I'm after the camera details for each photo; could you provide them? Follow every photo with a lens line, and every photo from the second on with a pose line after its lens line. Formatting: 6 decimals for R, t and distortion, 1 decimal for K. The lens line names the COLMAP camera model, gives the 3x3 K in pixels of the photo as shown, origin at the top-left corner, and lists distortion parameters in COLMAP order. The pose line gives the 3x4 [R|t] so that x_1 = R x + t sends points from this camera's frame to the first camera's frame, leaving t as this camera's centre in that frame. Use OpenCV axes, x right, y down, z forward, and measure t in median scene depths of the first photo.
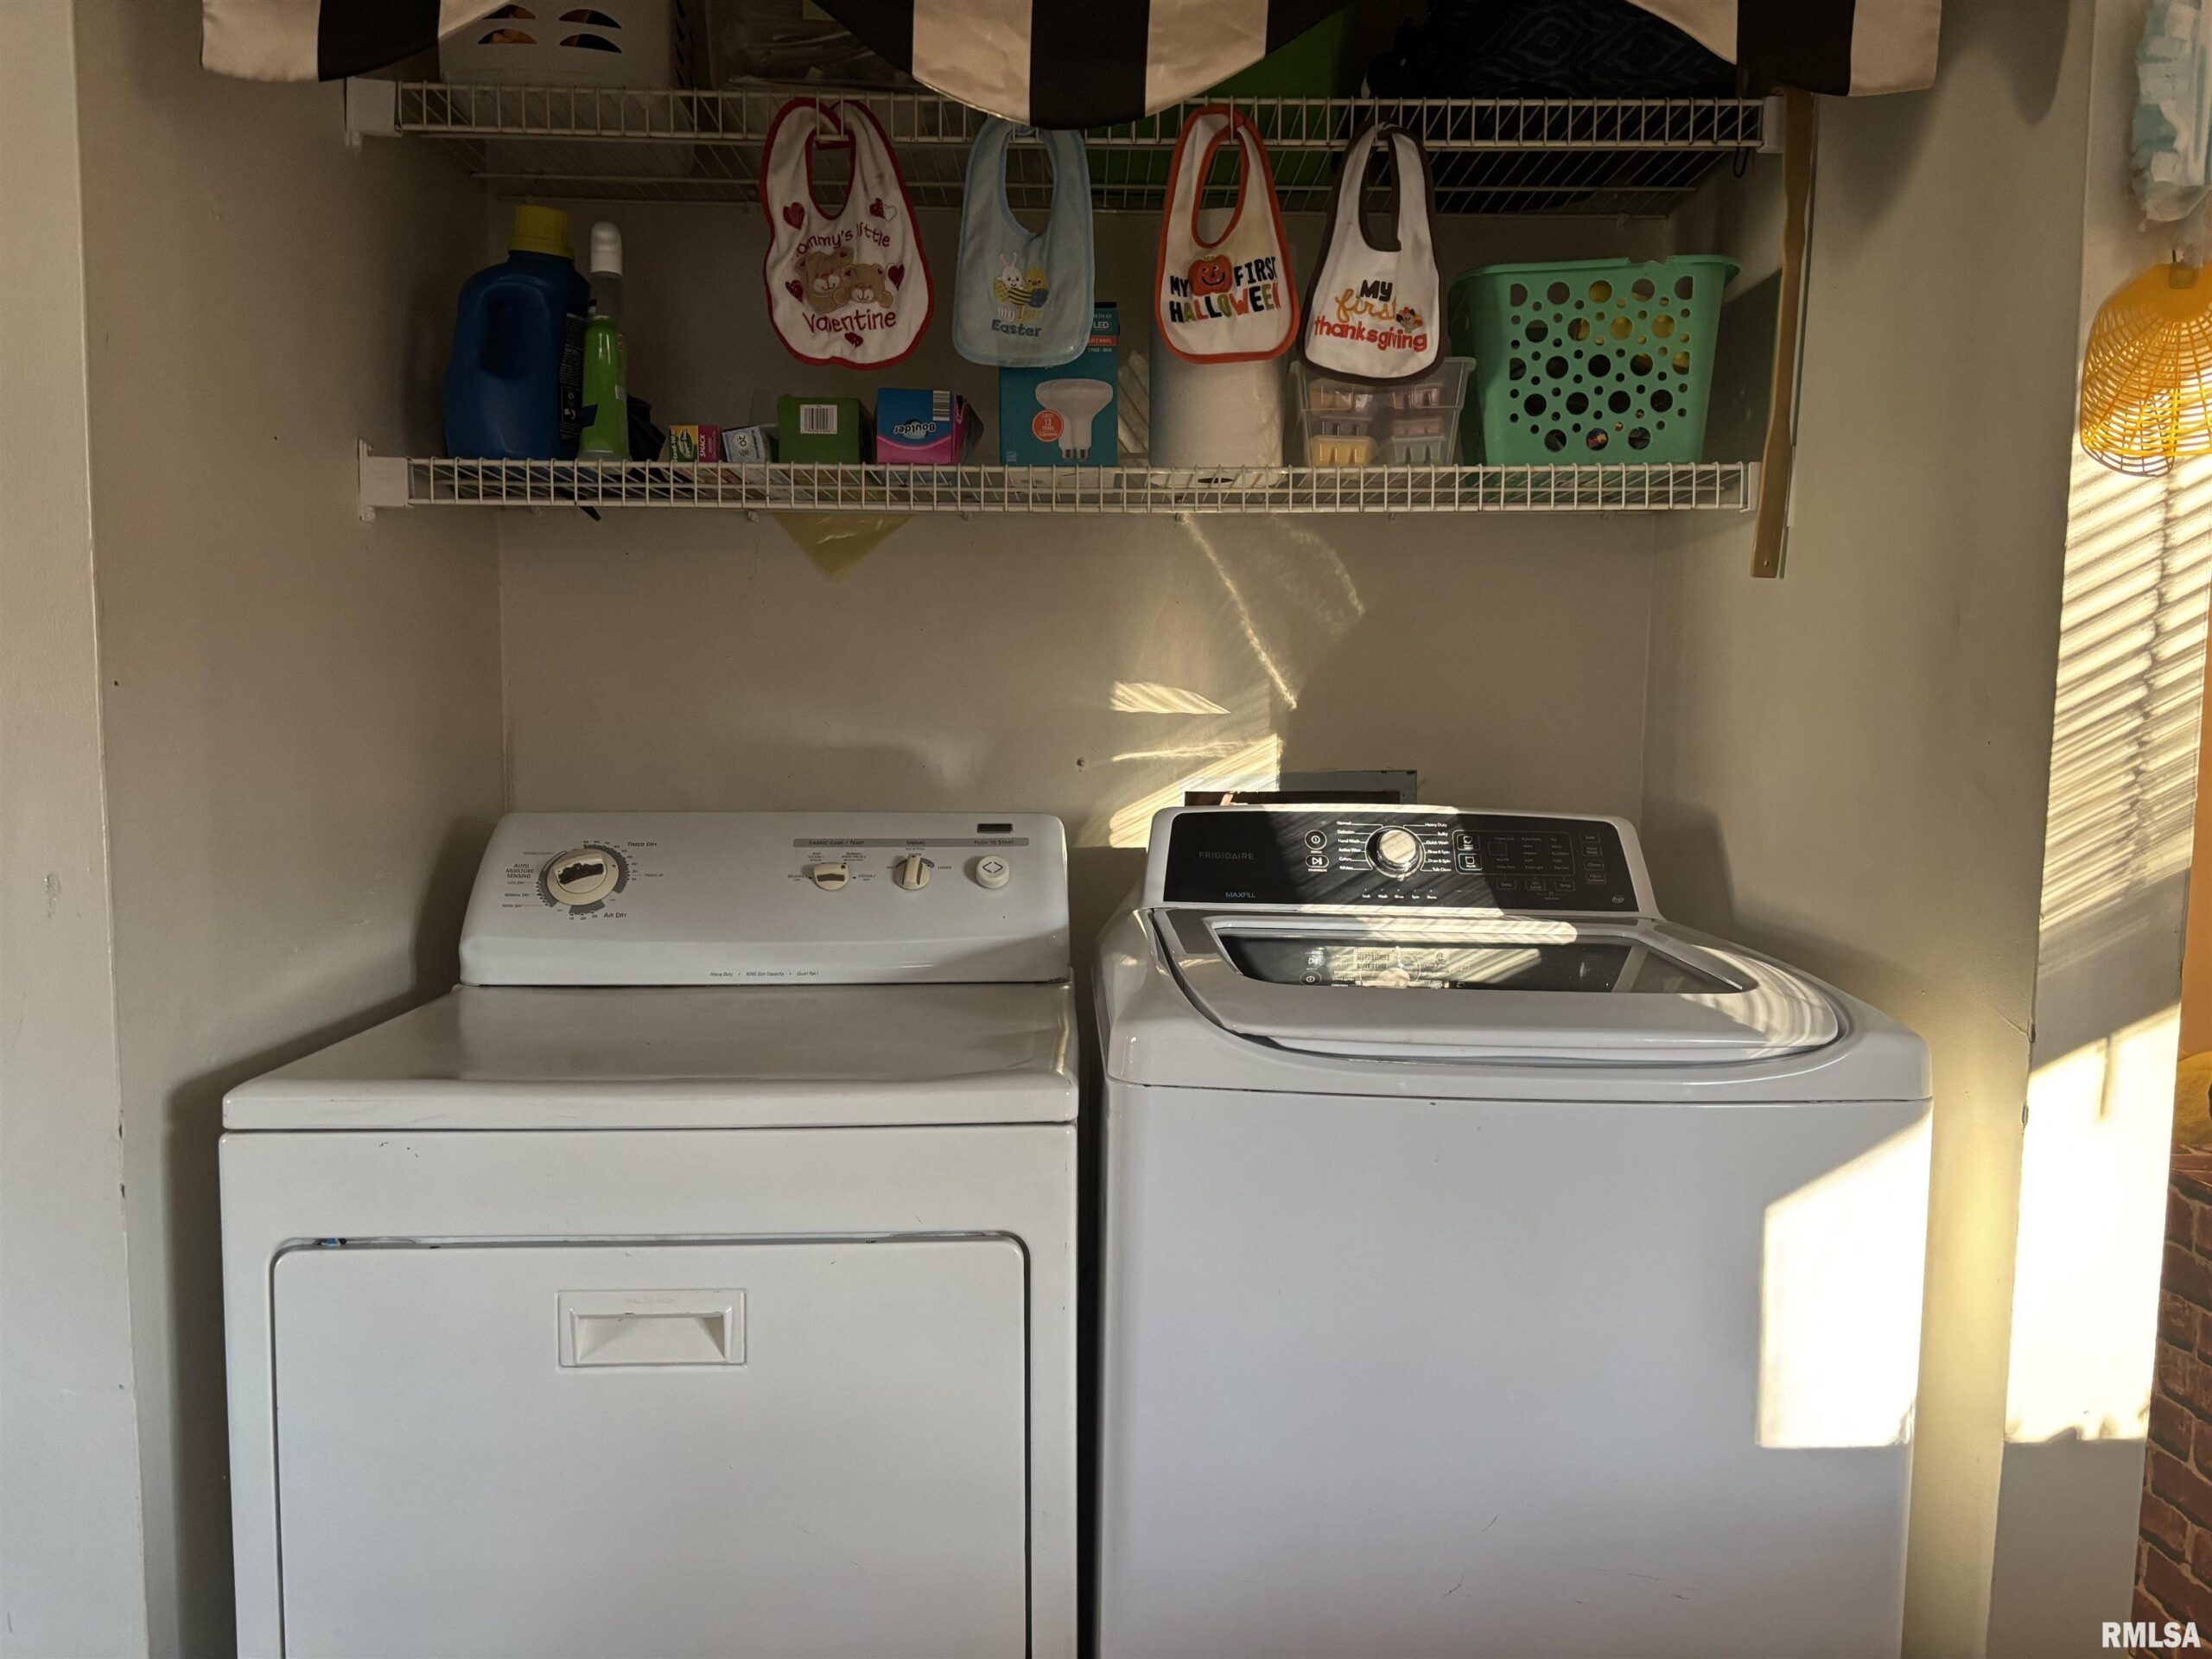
lens RADIAL K [[1680.4, 0, 1105.9], [0, 1680.4, 831.8], [0, 0, 1]] dist [0.067243, 0.000240]
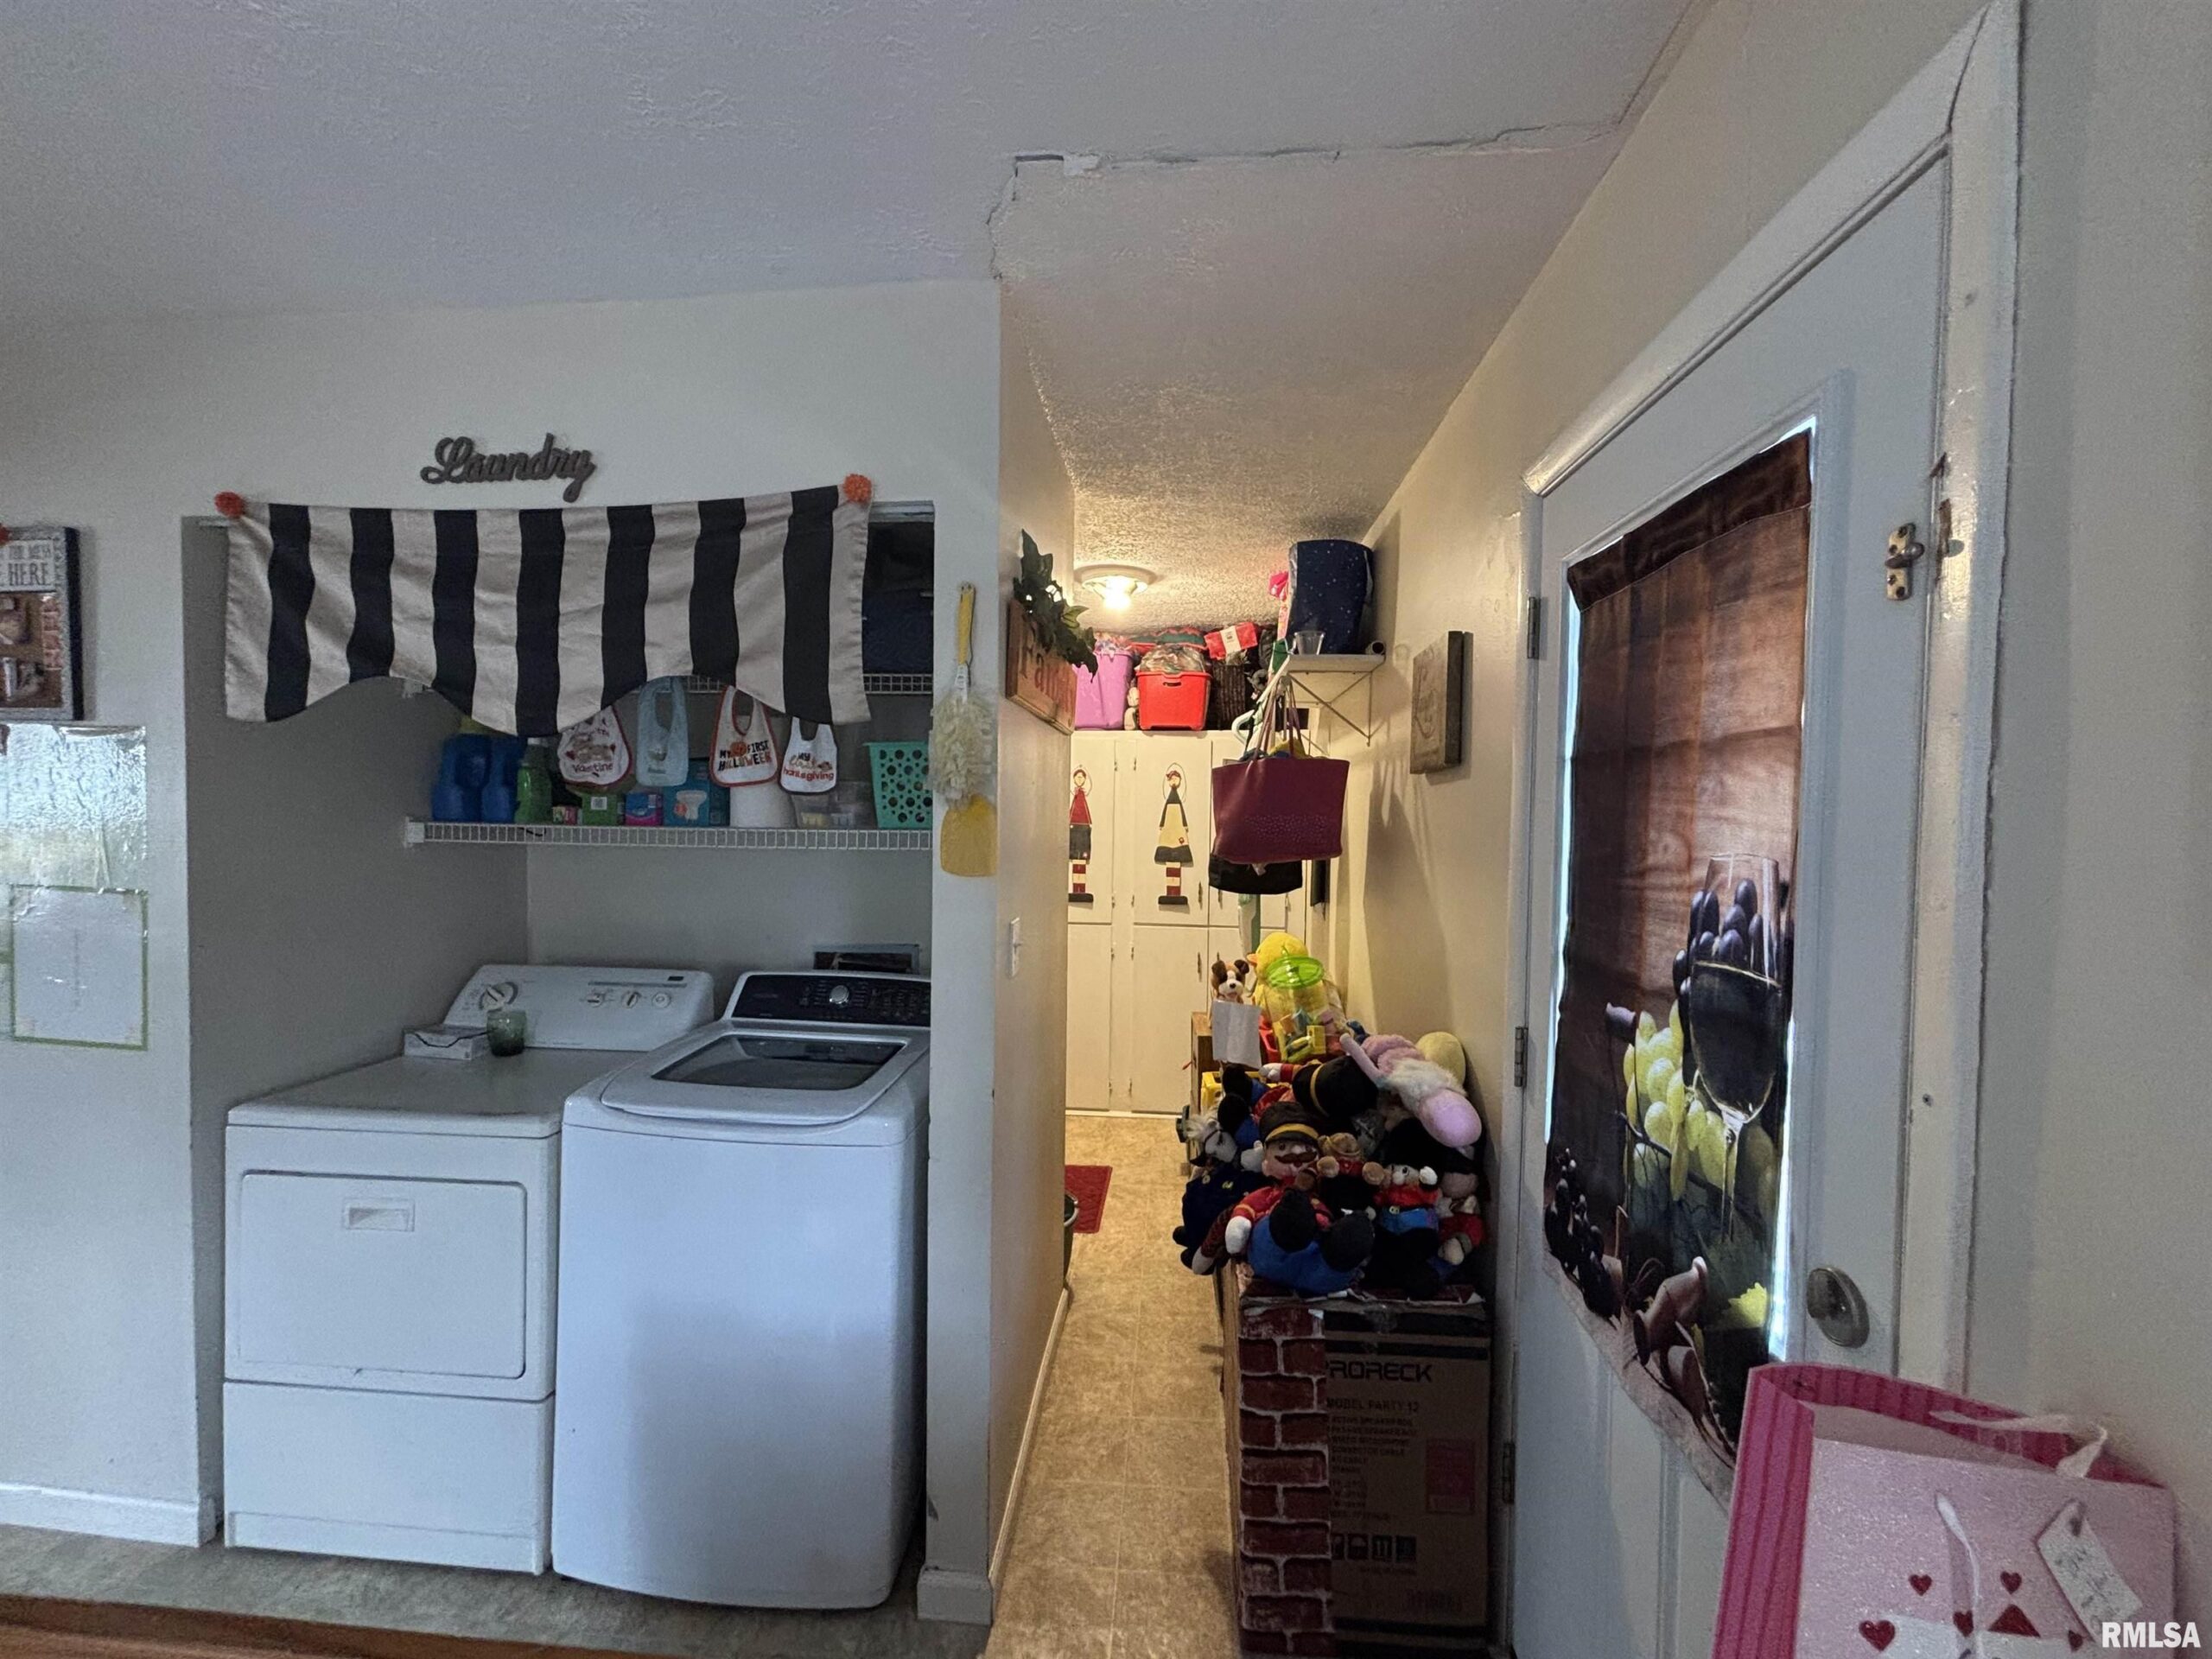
lens RADIAL K [[889.1, 0, 1106.5], [0, 889.1, 826.0], [0, 0, 1]] dist [0.006540, -0.000369]
pose [[0.992823, 0.014429, -0.118719, 0.702791], [-0.021893, 0.997848, -0.061808, -0.160518], [0.117572, 0.063963, 0.991002, -0.132768]]
